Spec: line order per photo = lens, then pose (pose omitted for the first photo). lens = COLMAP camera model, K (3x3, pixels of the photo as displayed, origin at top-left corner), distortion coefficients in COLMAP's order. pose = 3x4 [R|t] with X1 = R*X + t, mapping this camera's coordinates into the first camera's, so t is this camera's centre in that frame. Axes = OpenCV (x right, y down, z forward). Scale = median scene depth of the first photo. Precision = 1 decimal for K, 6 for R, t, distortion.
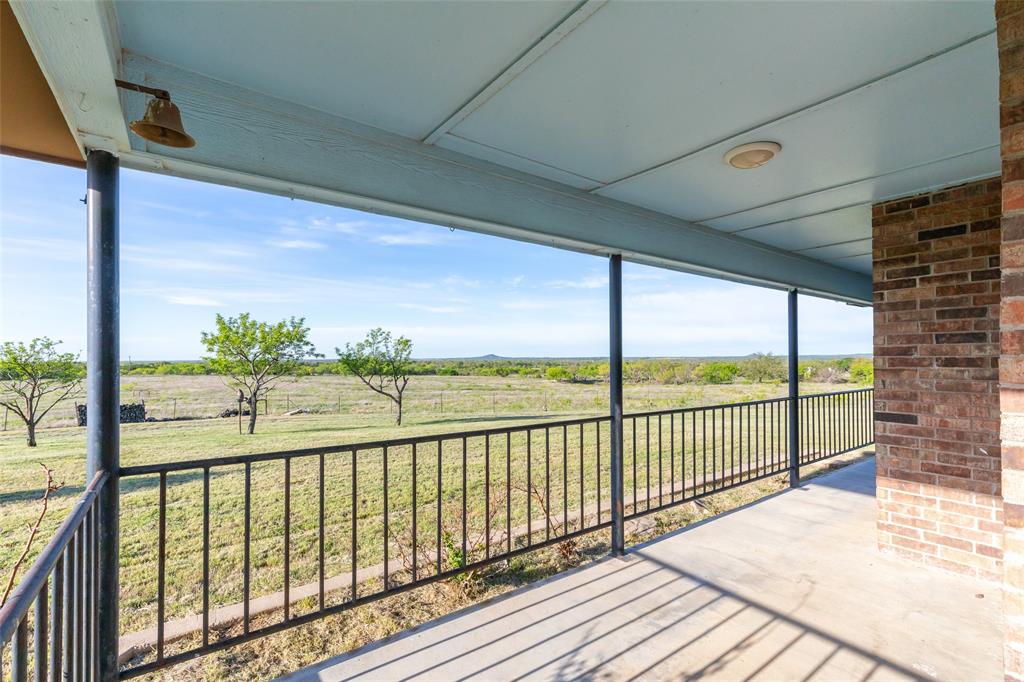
lens RADIAL K [[469.3, 0, 505.7], [0, 469.3, 347.8], [0, 0, 1]] dist [0.001787, -0.001333]
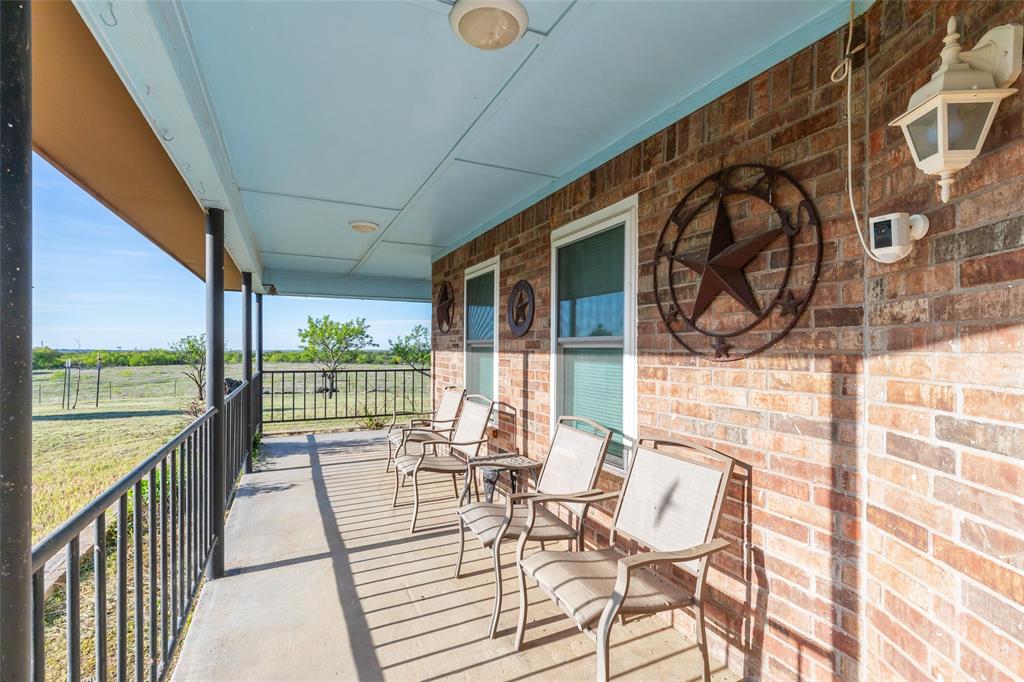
lens RADIAL K [[469.3, 0, 511.7], [0, 469.3, 346.0], [0, 0, 1]] dist [0.001787, -0.001333]
pose [[0.986501, 0.005603, -0.163658, 0.232725], [-0.003140, 0.999878, 0.015309, -0.003765], [0.163724, -0.014588, 0.986398, -0.314782]]
